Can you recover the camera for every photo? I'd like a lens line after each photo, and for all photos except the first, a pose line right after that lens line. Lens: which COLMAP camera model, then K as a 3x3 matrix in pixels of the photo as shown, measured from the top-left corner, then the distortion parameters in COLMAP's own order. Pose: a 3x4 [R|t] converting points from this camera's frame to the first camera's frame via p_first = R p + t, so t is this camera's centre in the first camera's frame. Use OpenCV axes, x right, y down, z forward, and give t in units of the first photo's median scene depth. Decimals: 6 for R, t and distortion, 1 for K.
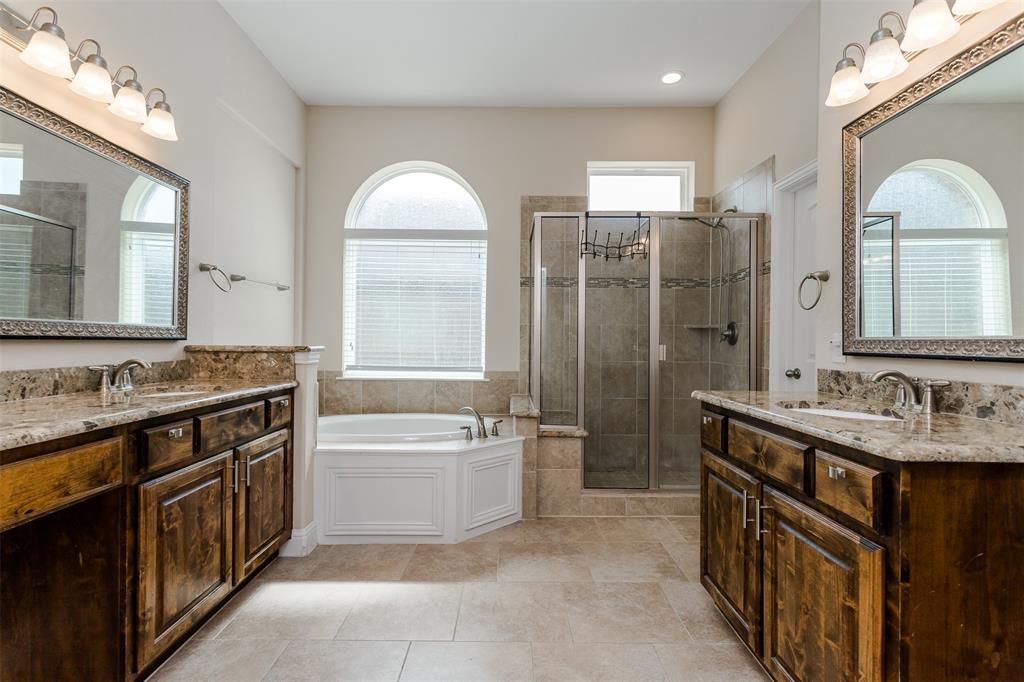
lens RADIAL K [[488.7, 0, 511.6], [0, 488.7, 338.0], [0, 0, 1]] dist [0.001415, 0.001863]
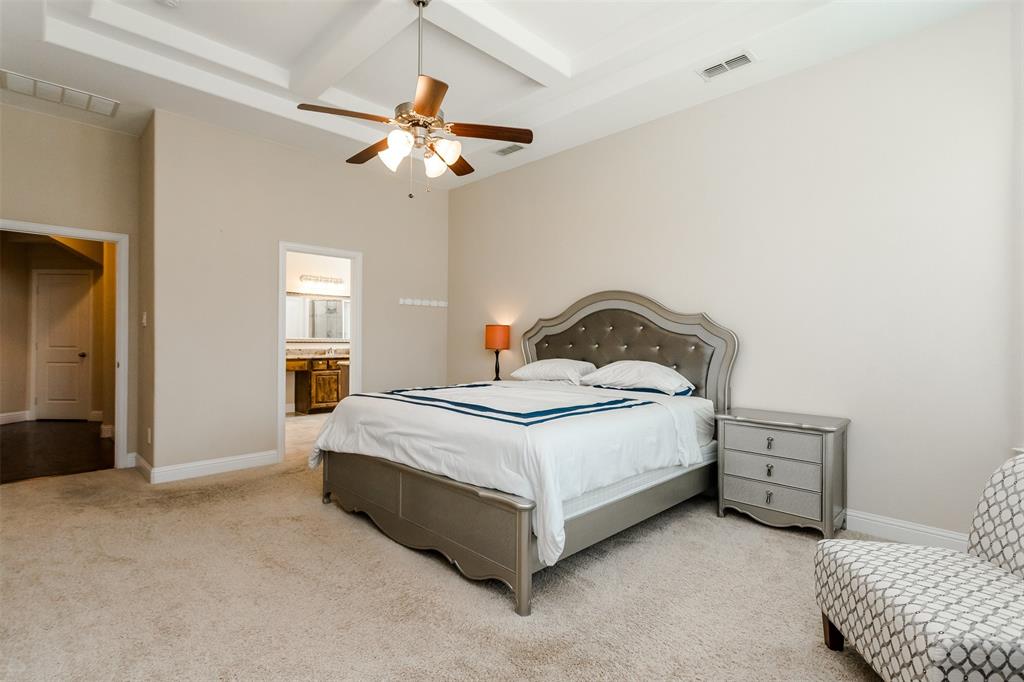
lens RADIAL K [[488.7, 0, 504.4], [0, 488.7, 340.4], [0, 0, 1]] dist [0.001415, 0.001863]
pose [[0.700392, -0.001170, -0.713757, 3.824739], [-0.000413, 0.999998, -0.002044, -0.011107], [0.713758, 0.001726, 0.700390, -1.009682]]
